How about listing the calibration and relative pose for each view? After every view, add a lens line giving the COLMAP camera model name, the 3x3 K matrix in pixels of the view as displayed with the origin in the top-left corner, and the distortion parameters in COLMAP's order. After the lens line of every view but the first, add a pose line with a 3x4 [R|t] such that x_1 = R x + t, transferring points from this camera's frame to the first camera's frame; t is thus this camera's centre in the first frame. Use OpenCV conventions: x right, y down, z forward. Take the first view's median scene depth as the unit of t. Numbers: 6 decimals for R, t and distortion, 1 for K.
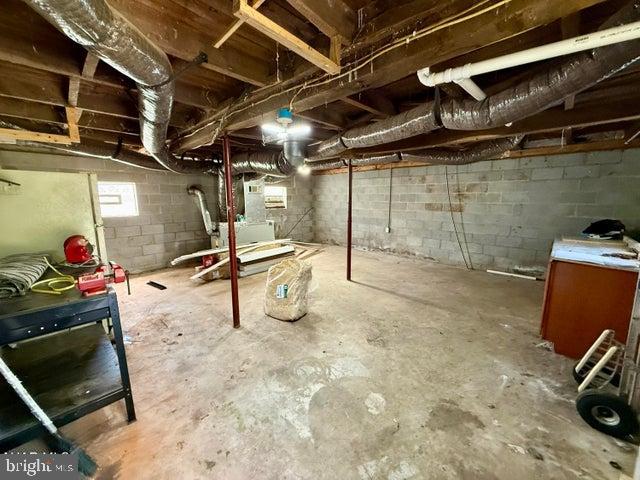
lens RADIAL K [[254.9, 0, 320.8], [0, 254.9, 238.2], [0, 0, 1]] dist [-0.001541, 0.000235]
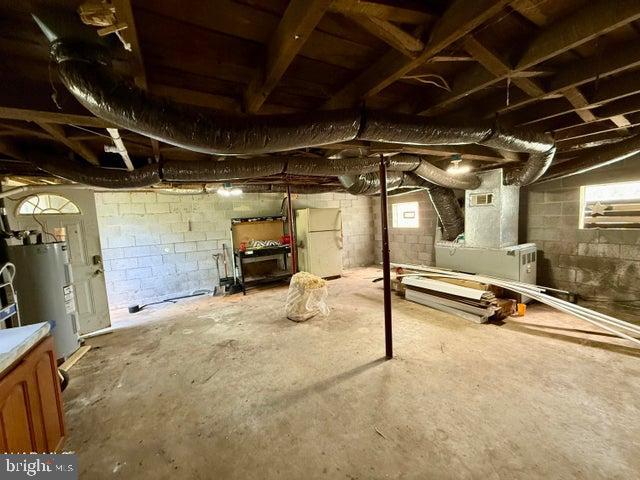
lens RADIAL K [[254.9, 0, 319.5], [0, 254.9, 239.6], [0, 0, 1]] dist [-0.001541, 0.000235]
pose [[-0.285822, 0.107240, -0.952263, 1.386293], [-0.098245, 0.985203, 0.140437, -0.347970], [0.953233, 0.133696, -0.271057, 1.939352]]
